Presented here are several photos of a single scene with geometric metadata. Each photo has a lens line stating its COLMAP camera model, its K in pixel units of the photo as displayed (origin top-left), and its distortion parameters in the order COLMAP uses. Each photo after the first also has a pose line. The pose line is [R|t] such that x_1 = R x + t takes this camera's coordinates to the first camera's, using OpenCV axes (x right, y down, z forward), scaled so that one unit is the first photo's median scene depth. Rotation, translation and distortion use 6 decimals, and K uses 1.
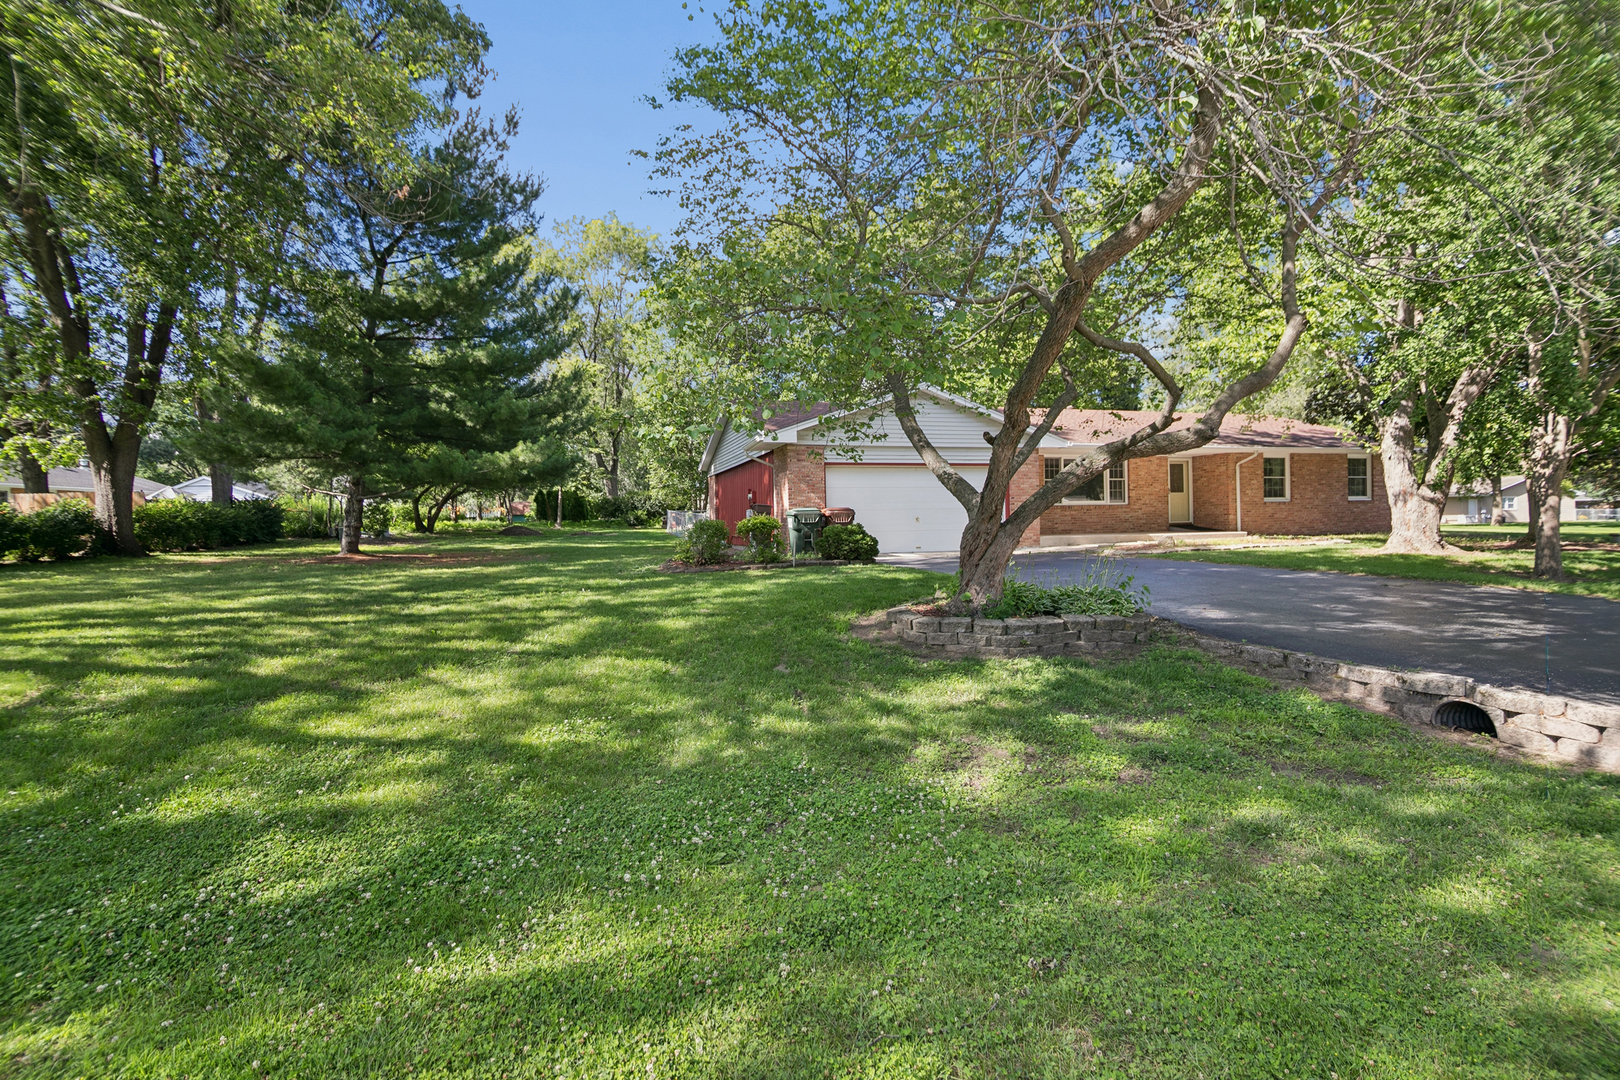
lens RADIAL K [[747.3, 0, 810.0], [0, 747.3, 540.0], [0, 0, 1]] dist [-0.001257, -0.000473]
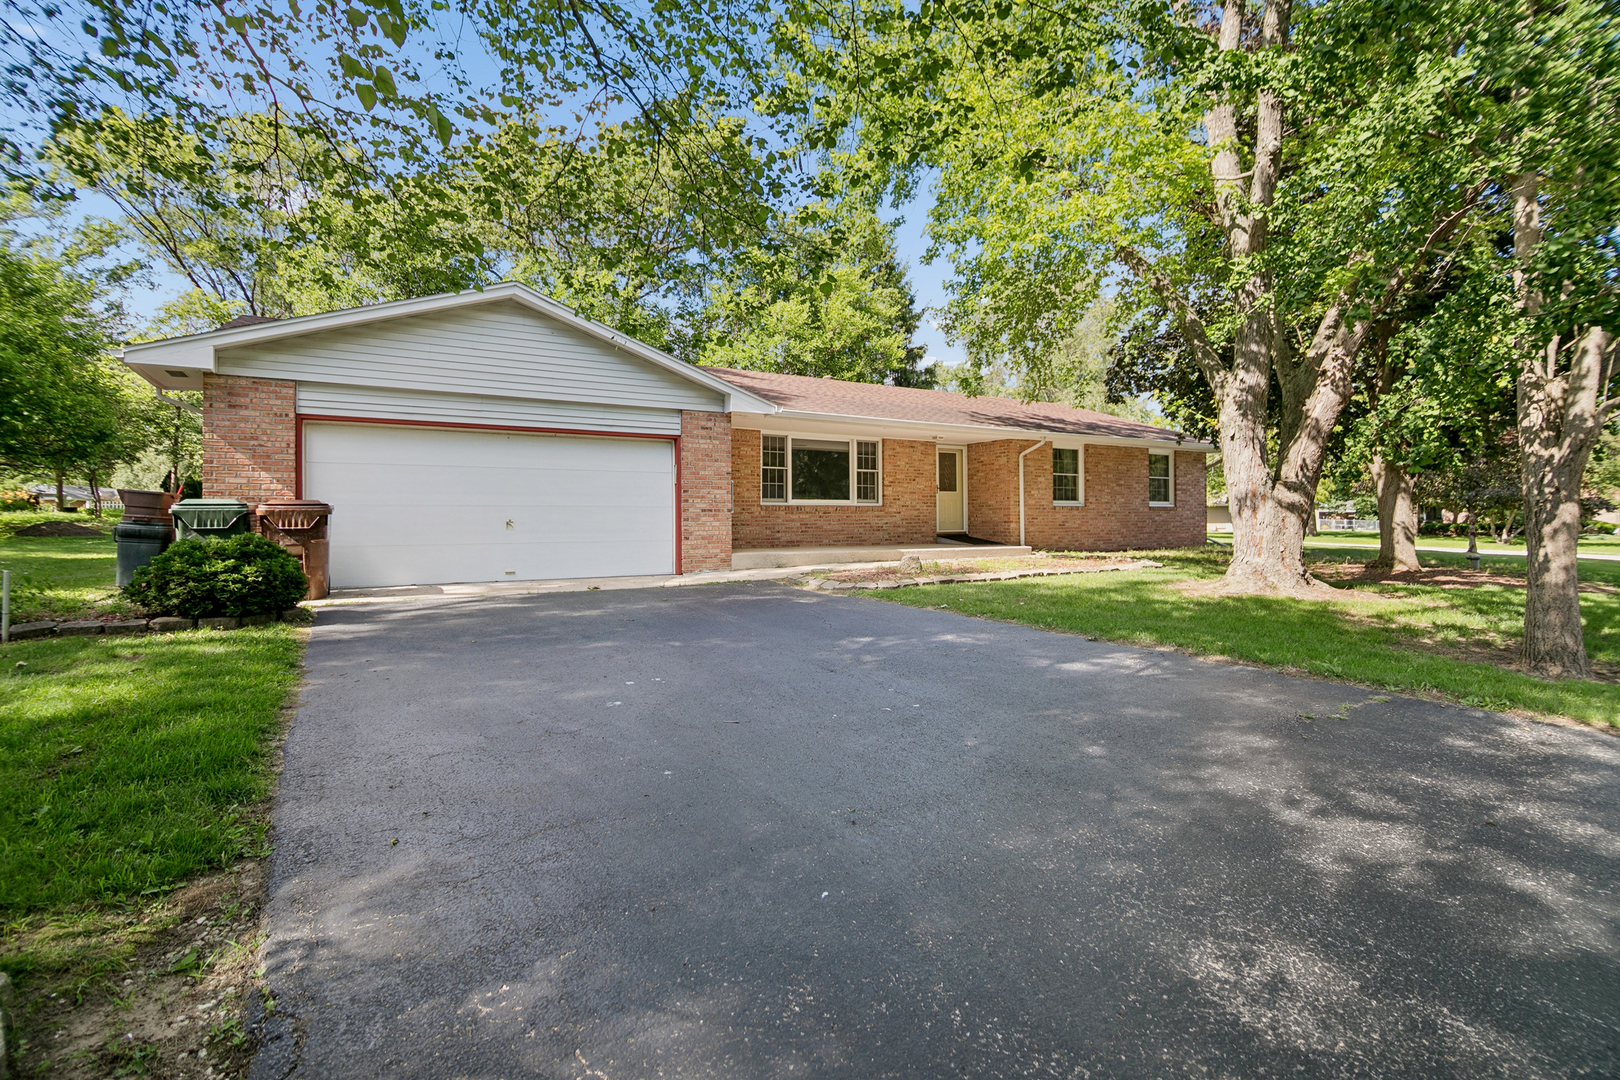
lens RADIAL K [[747.3, 0, 810.0], [0, 747.3, 540.0], [0, 0, 1]] dist [-0.001257, -0.000473]
pose [[0.974852, 0.009656, 0.222643, 0.282009], [-0.010034, 0.999950, 0.000565, -0.021062], [-0.222626, -0.002785, 0.974900, 0.447084]]
